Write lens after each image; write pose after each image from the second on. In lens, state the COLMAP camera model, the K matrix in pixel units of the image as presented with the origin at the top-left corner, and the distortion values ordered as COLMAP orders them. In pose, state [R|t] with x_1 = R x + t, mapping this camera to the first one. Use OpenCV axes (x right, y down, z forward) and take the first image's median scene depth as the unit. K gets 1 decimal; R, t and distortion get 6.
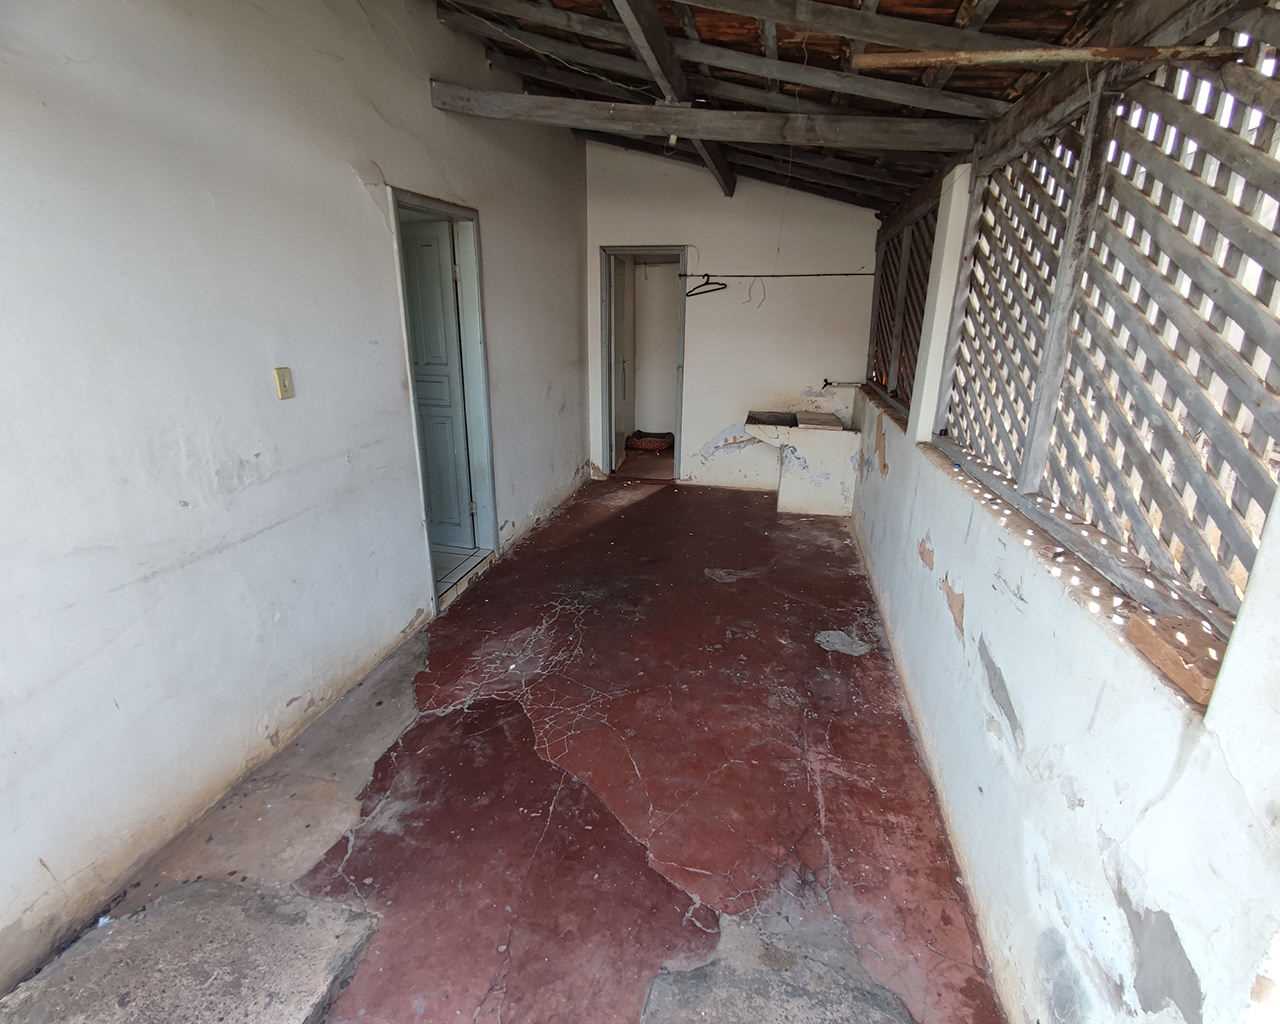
lens RADIAL K [[618.4, 0, 640.1], [0, 618.4, 509.6], [0, 0, 1]] dist [-0.000830, 0.002373]
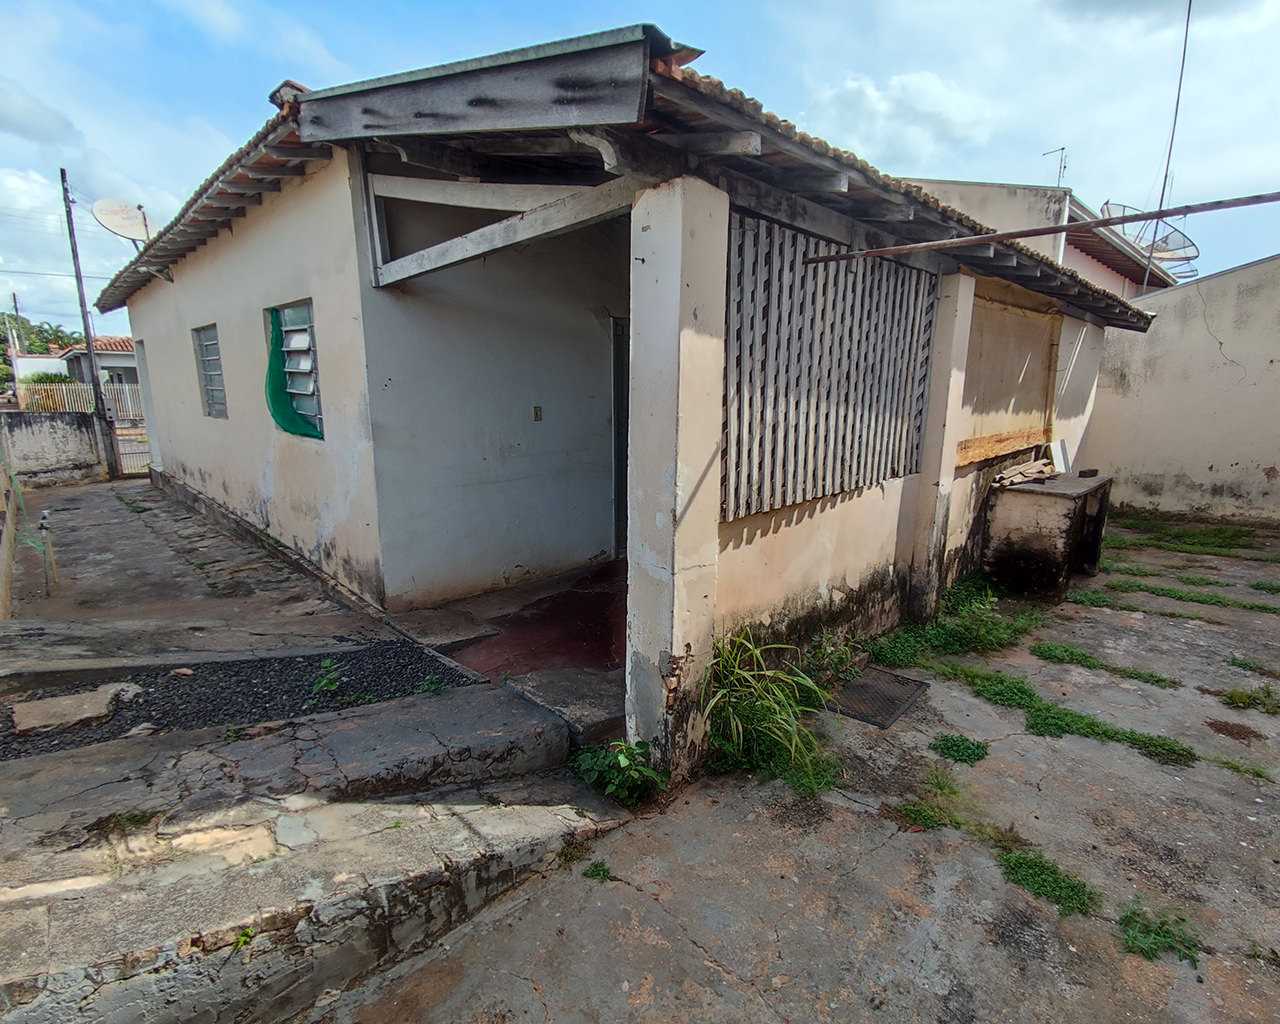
lens RADIAL K [[618.4, 0, 640.6], [0, 618.4, 512.7], [0, 0, 1]] dist [-0.000830, 0.002373]
pose [[0.824902, 0.107146, -0.555029, 0.971151], [-0.165591, 0.984601, -0.056033, 0.199176], [0.540479, 0.138129, 0.829942, -0.552568]]
